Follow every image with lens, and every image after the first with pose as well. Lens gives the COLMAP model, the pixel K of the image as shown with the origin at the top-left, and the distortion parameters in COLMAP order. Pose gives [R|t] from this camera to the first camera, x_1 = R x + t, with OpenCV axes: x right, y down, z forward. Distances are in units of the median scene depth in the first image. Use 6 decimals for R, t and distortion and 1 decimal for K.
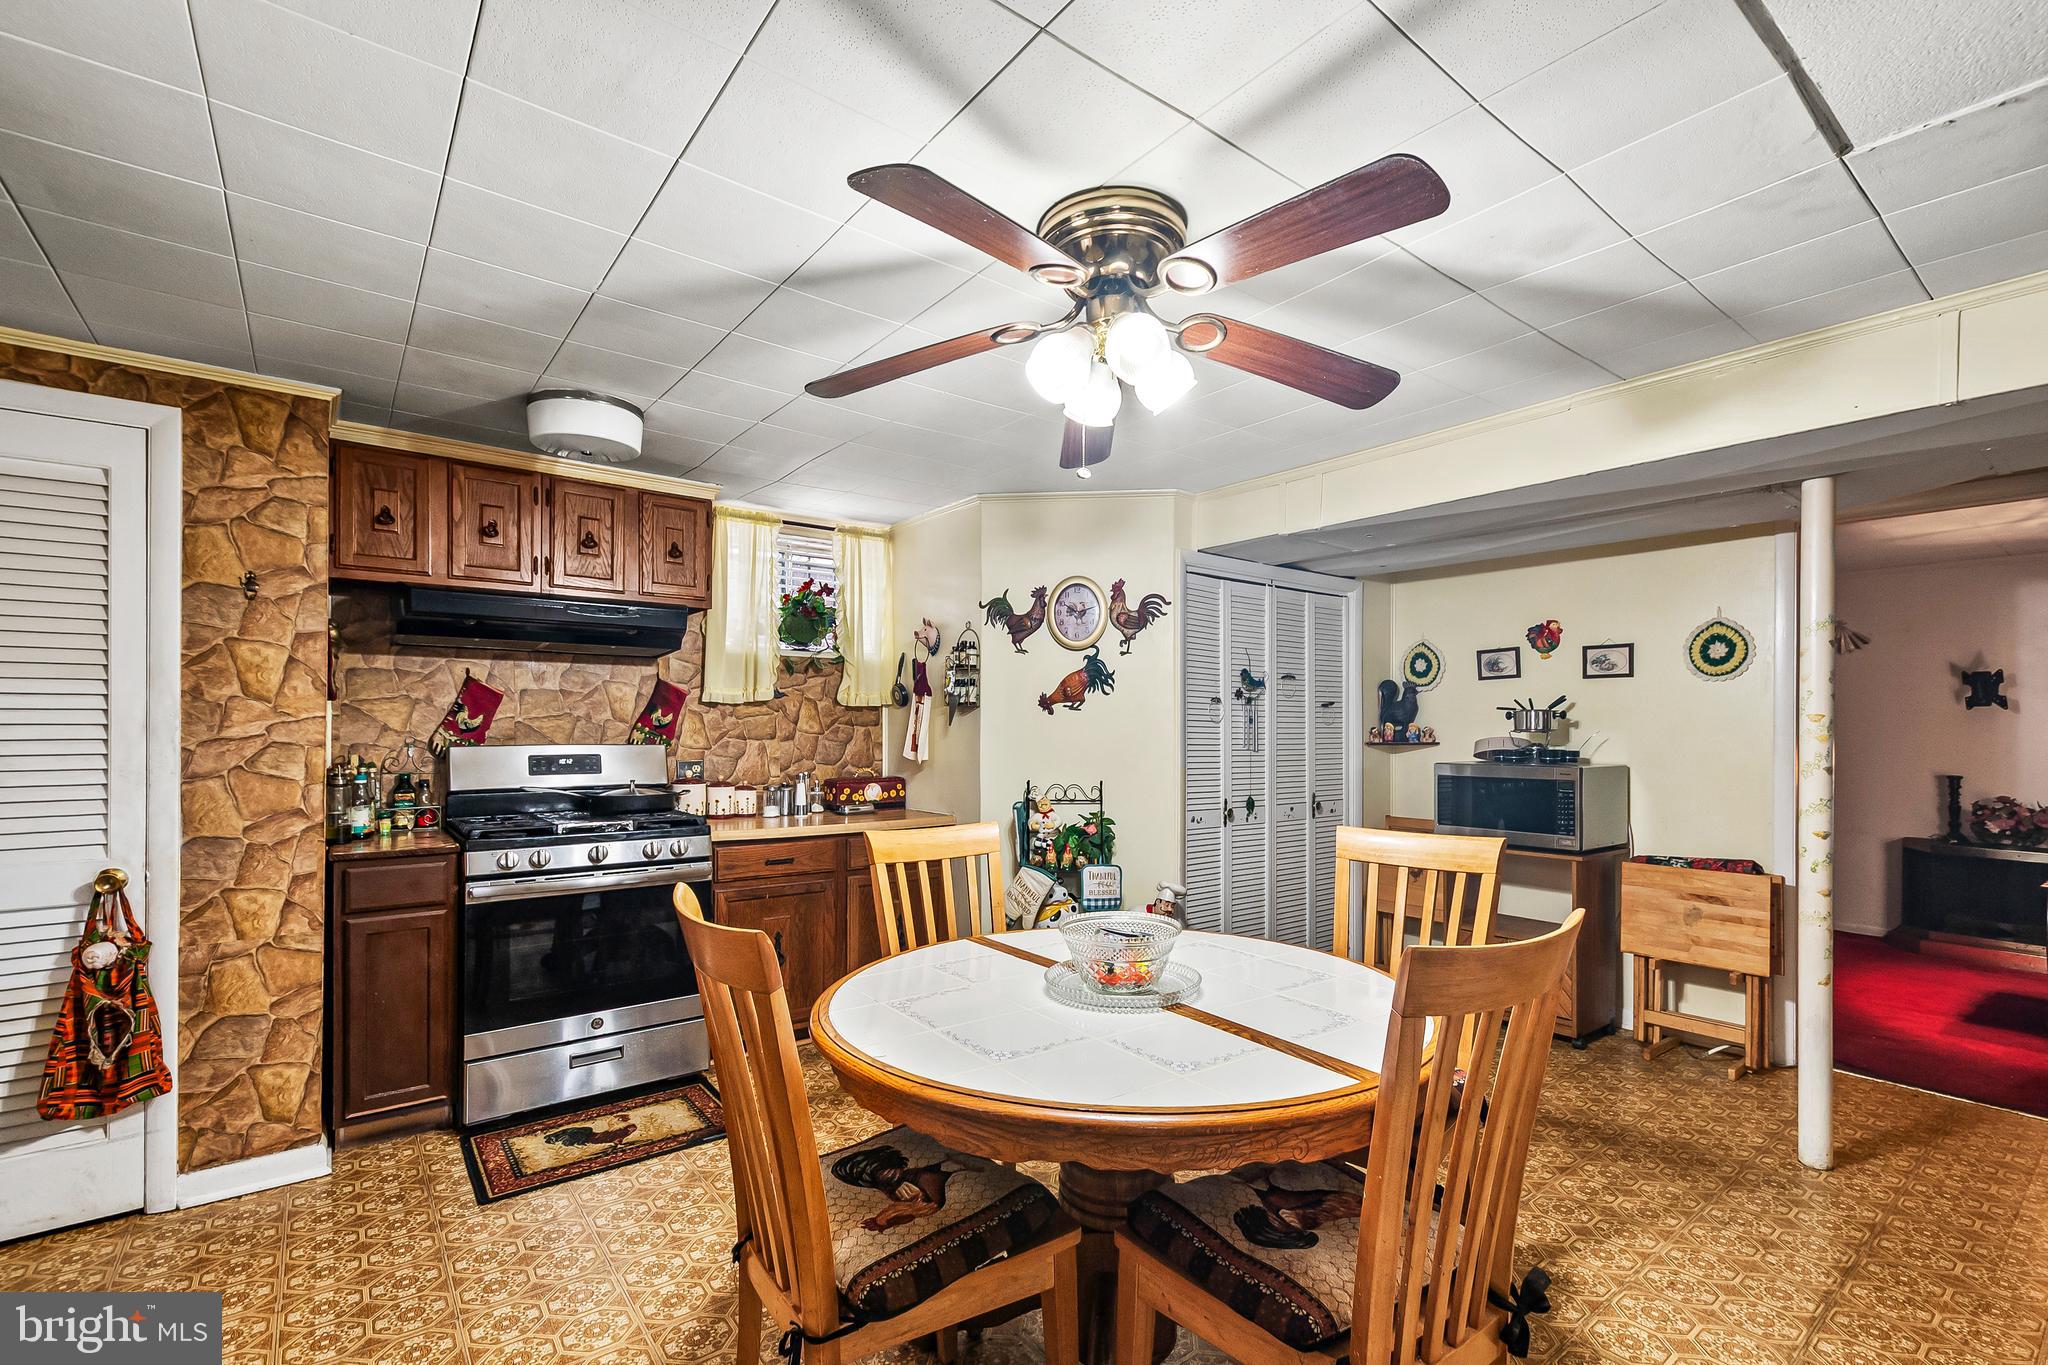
lens RADIAL K [[910.3, 0, 1028.6], [0, 910.3, 684.0], [0, 0, 1]] dist [0.011262, 0.000271]
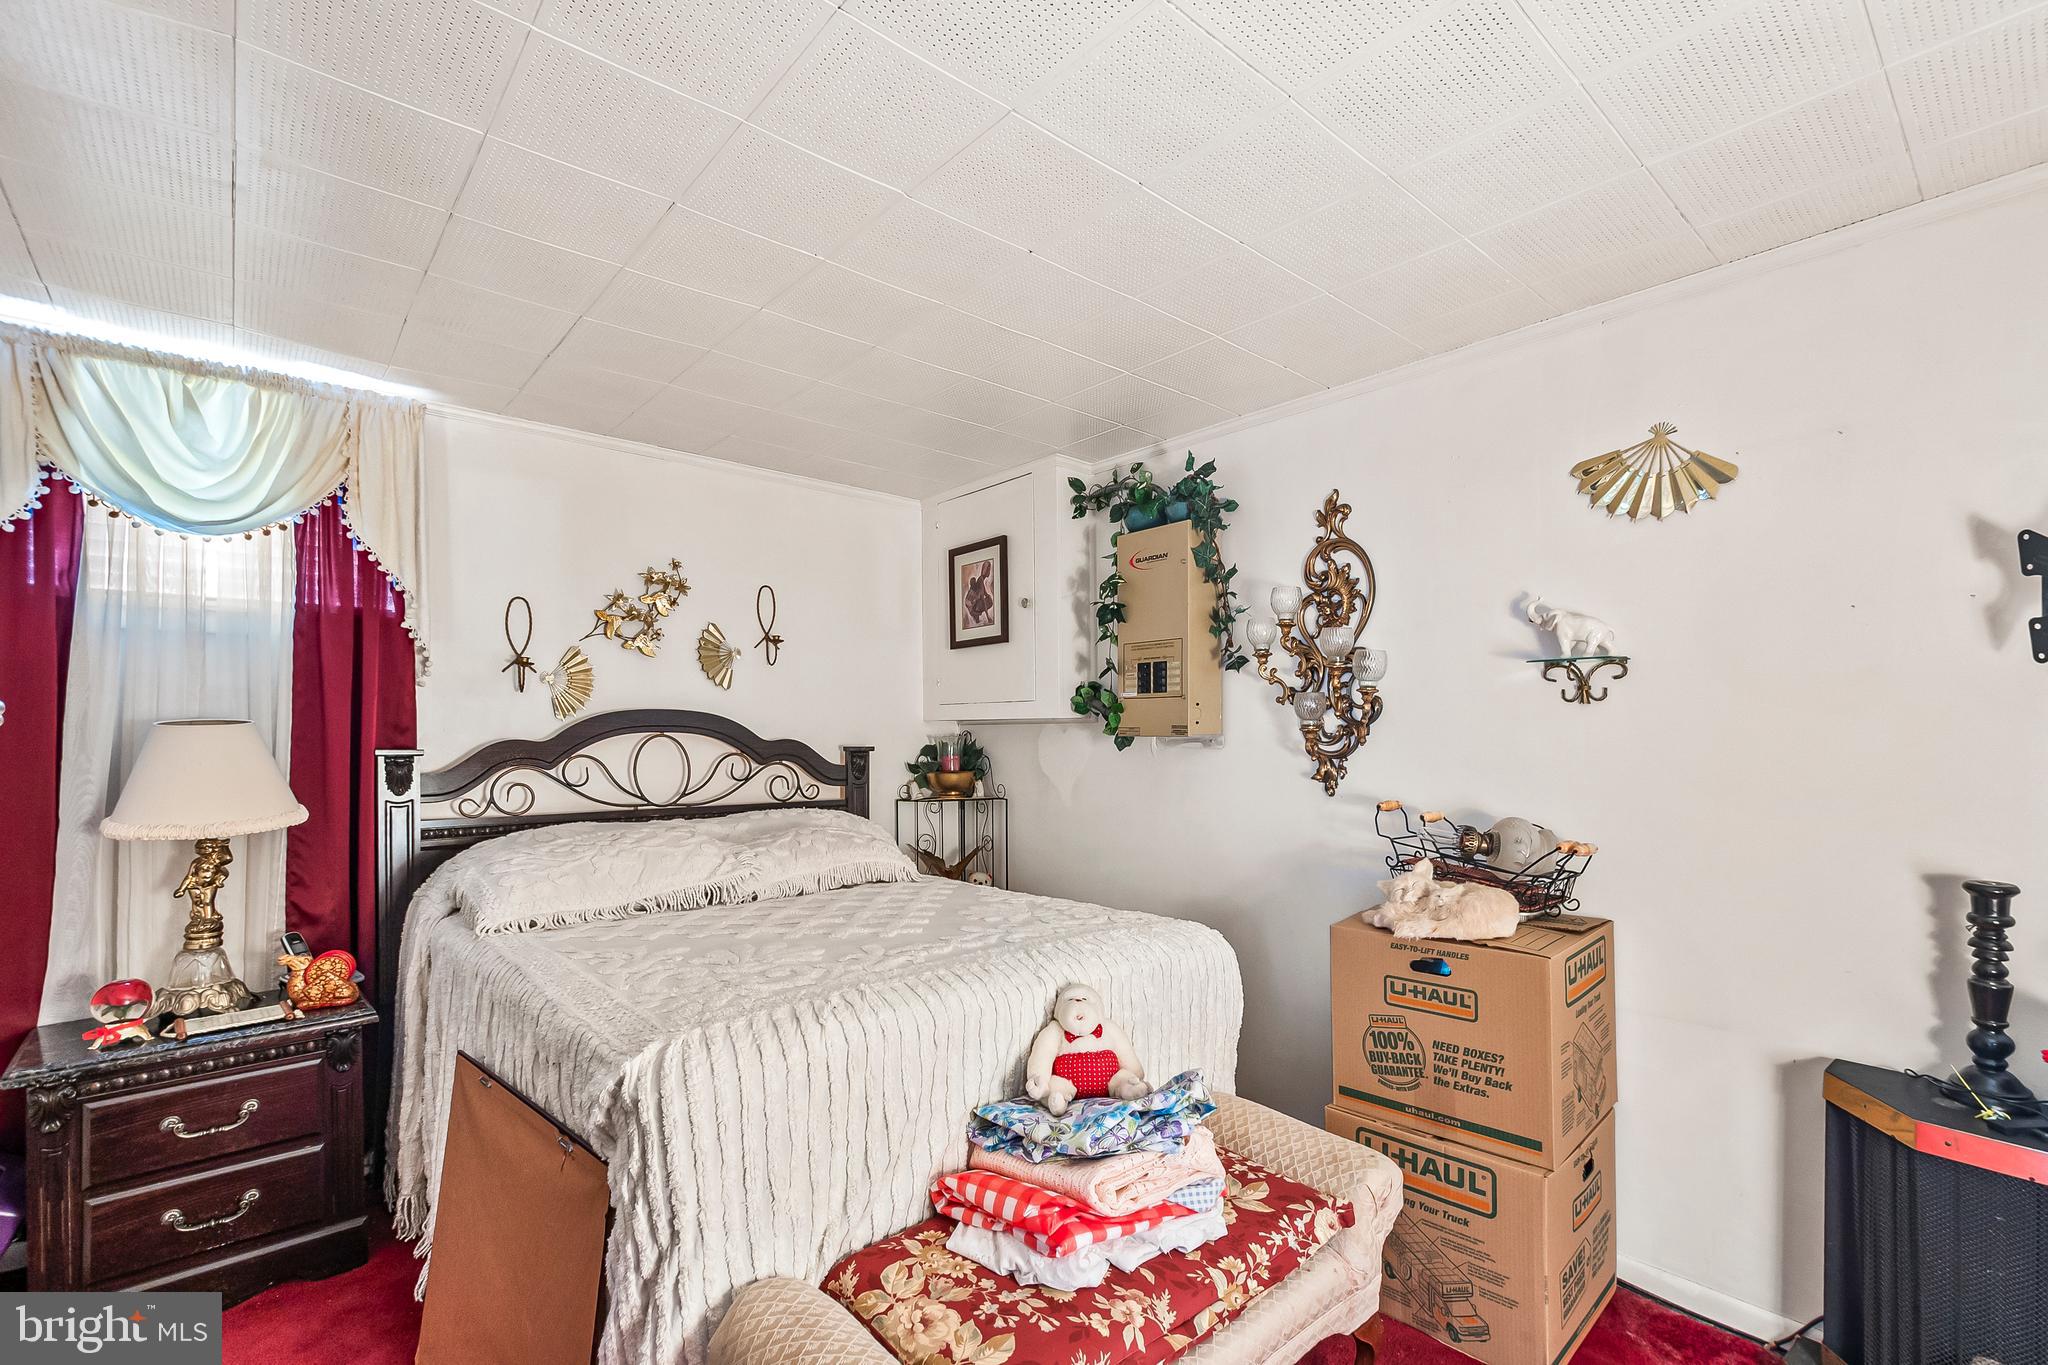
lens RADIAL K [[910.3, 0, 1058.5], [0, 910.3, 740.7], [0, 0, 1]] dist [0.011262, 0.000271]
pose [[0.998402, -0.008430, 0.055887, 0.671358], [0.007708, 0.999884, 0.013113, 0.046049], [-0.055991, -0.012661, 0.998351, 0.702732]]
